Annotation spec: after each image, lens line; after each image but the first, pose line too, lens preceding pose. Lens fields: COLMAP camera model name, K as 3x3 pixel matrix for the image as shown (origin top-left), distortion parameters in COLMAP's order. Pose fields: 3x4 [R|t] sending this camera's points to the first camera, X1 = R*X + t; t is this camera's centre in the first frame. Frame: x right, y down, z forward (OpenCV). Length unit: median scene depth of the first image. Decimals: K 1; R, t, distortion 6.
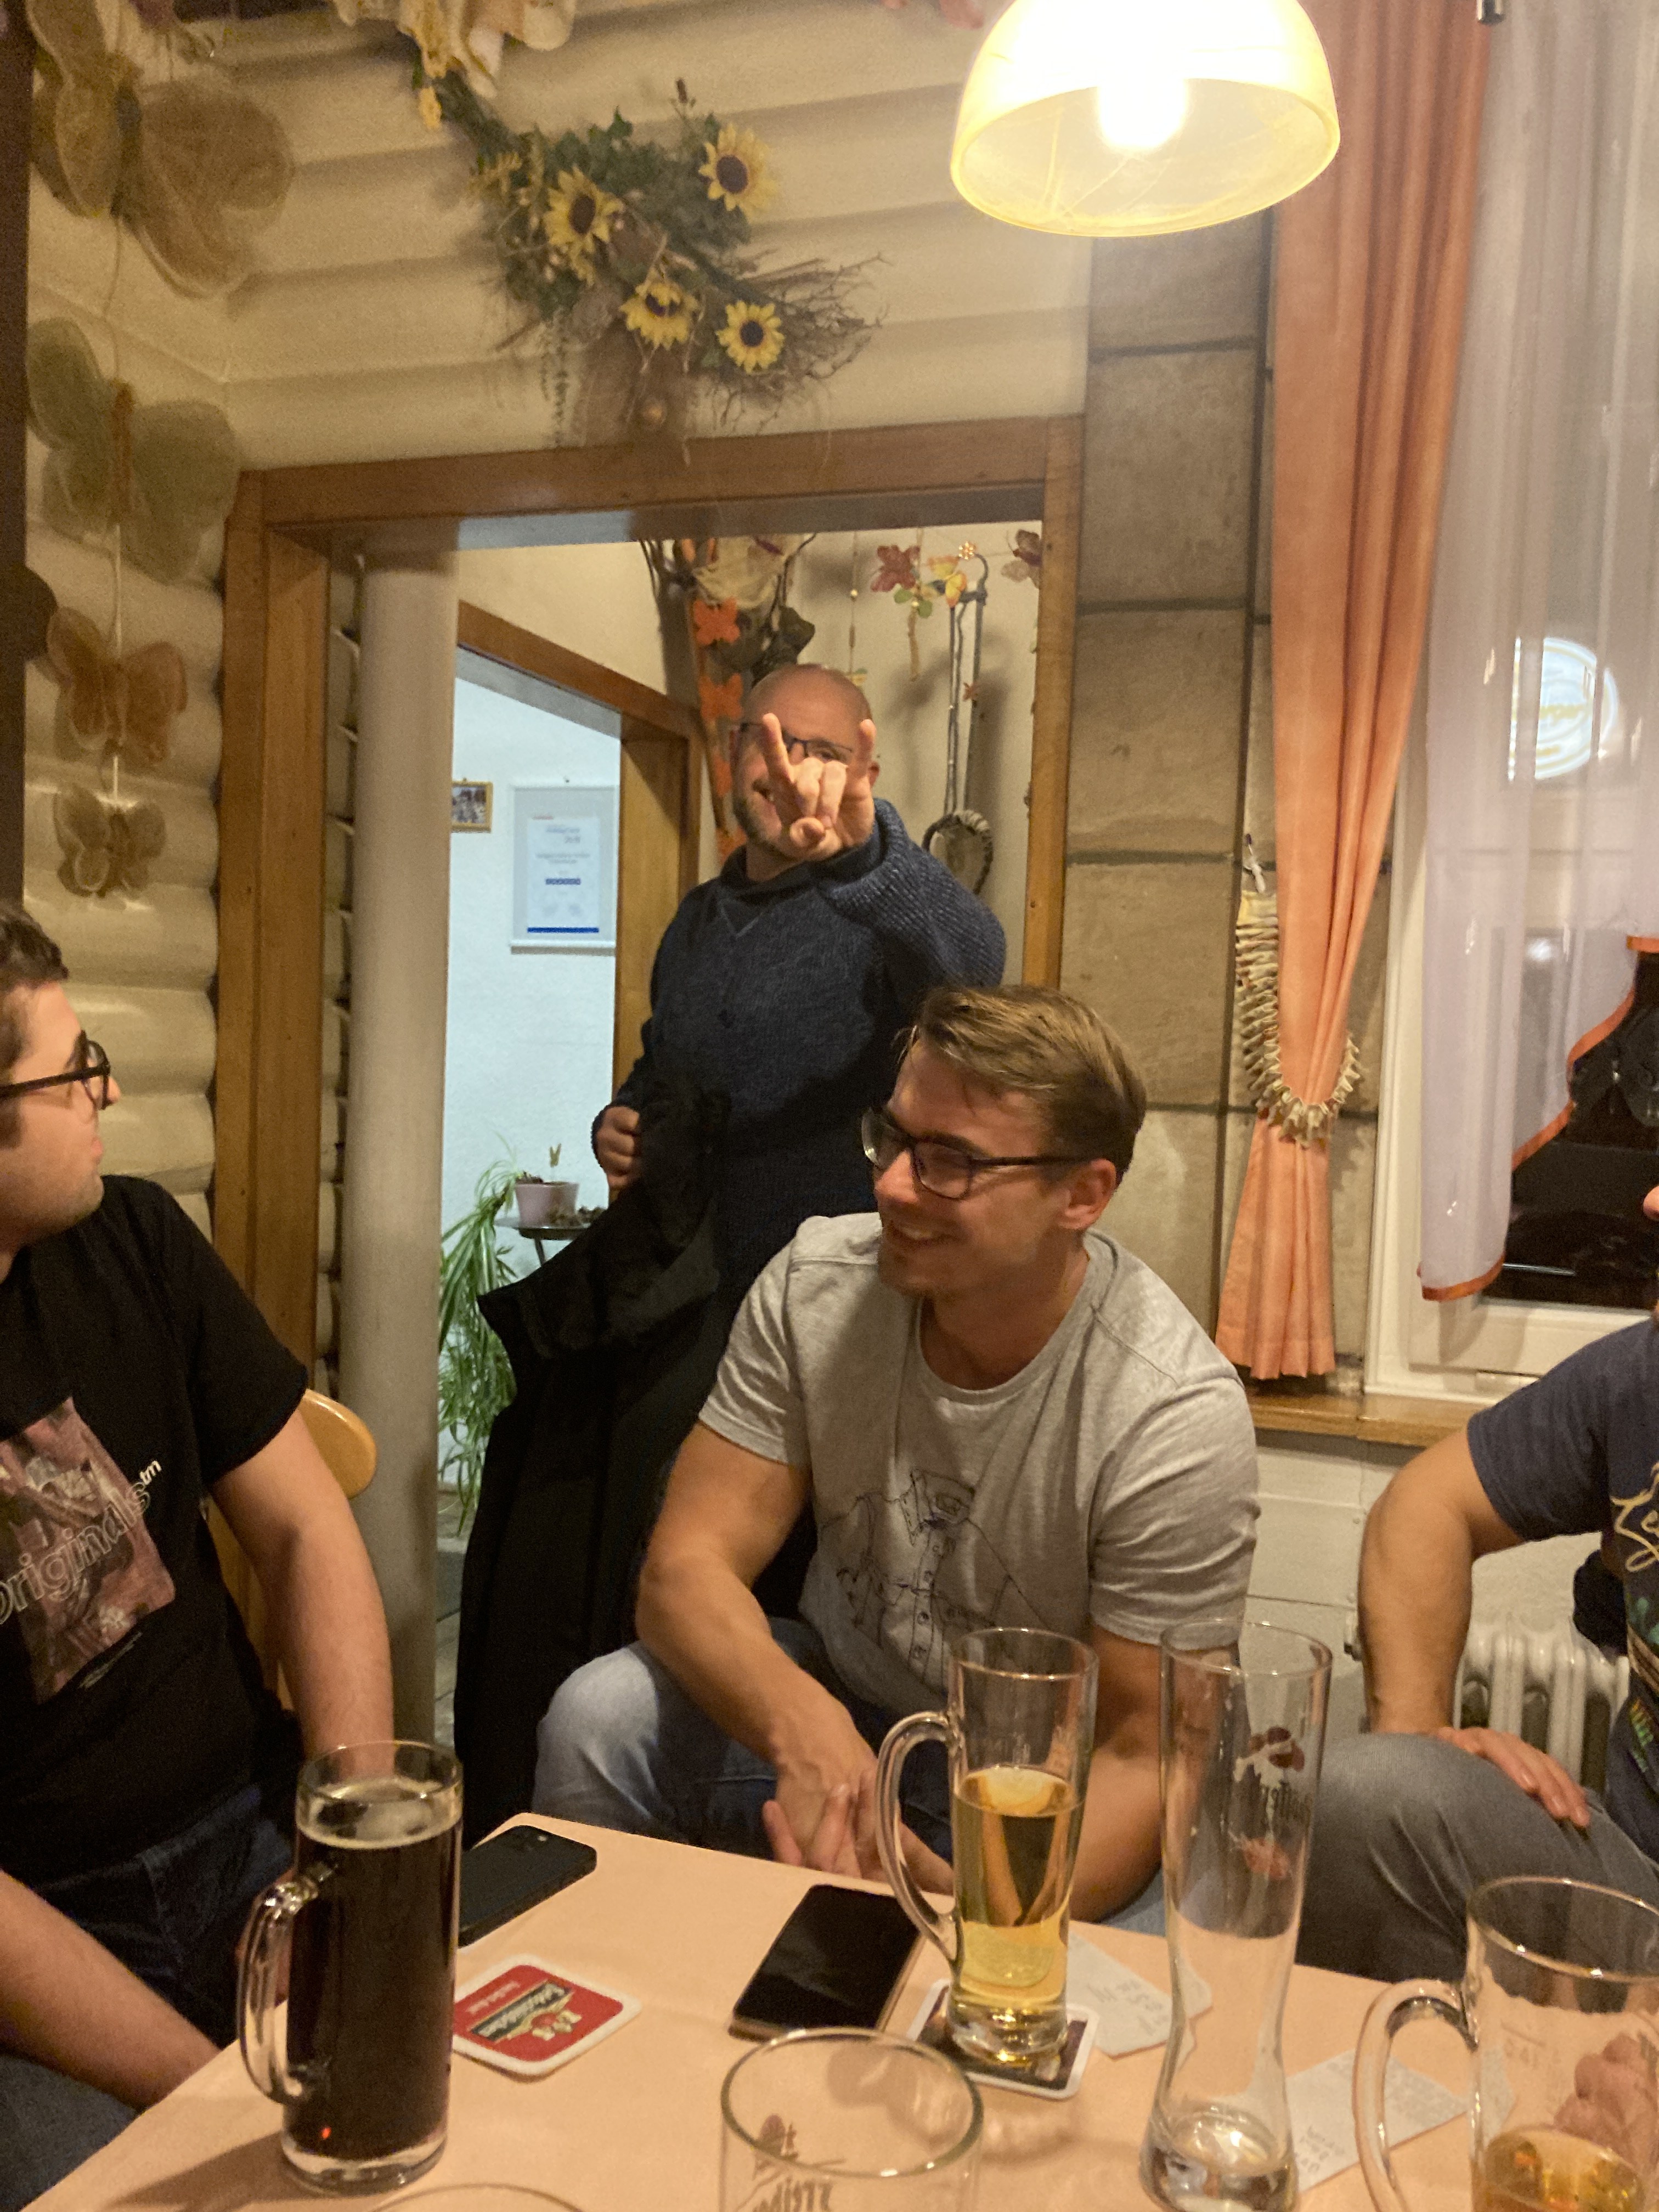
lens RADIAL K [[1827.2, 0, 829.5], [0, 1827.2, 1106.0], [0, 0, 1]] dist [0.004875, 0.000506]
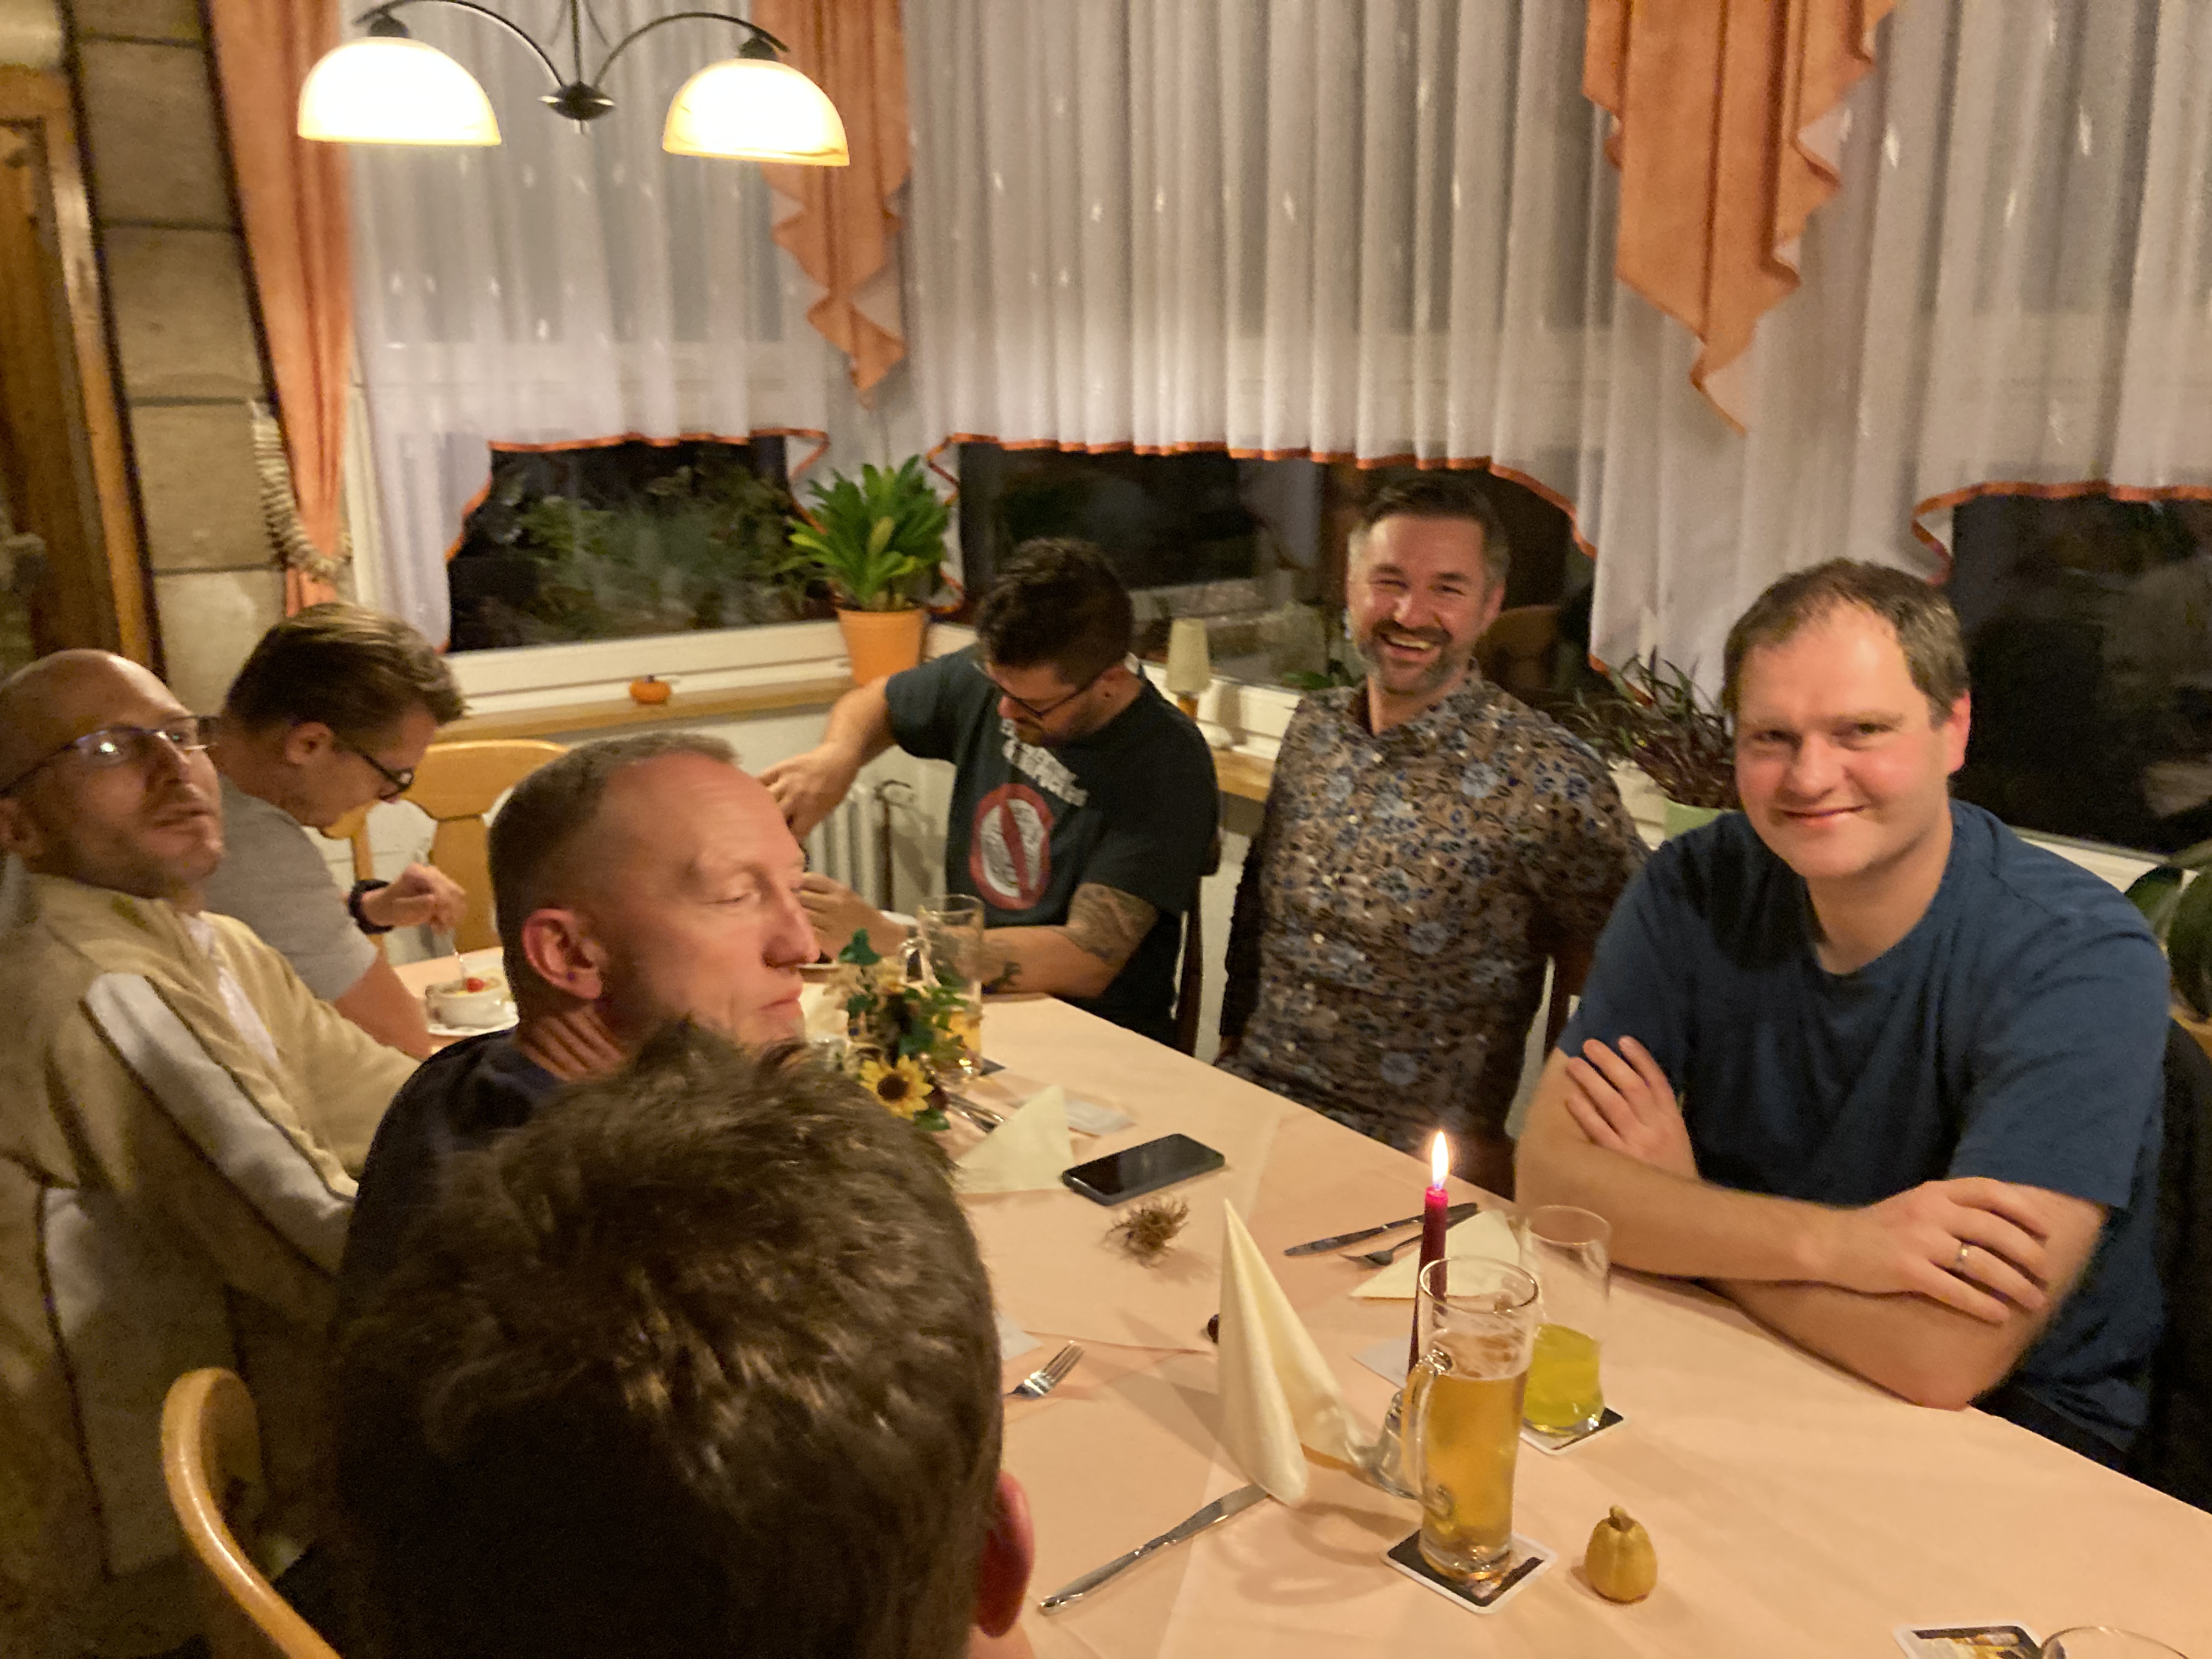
lens RADIAL K [[1824.7, 0, 1106.0], [0, 1824.7, 829.5], [0, 0, 1]] dist [-0.003152, -0.006128]
pose [[0.572984, -0.249436, 0.780686, -0.607966], [0.058294, 0.962551, 0.264759, -0.141688], [-0.817491, -0.106193, 0.566067, -0.461669]]
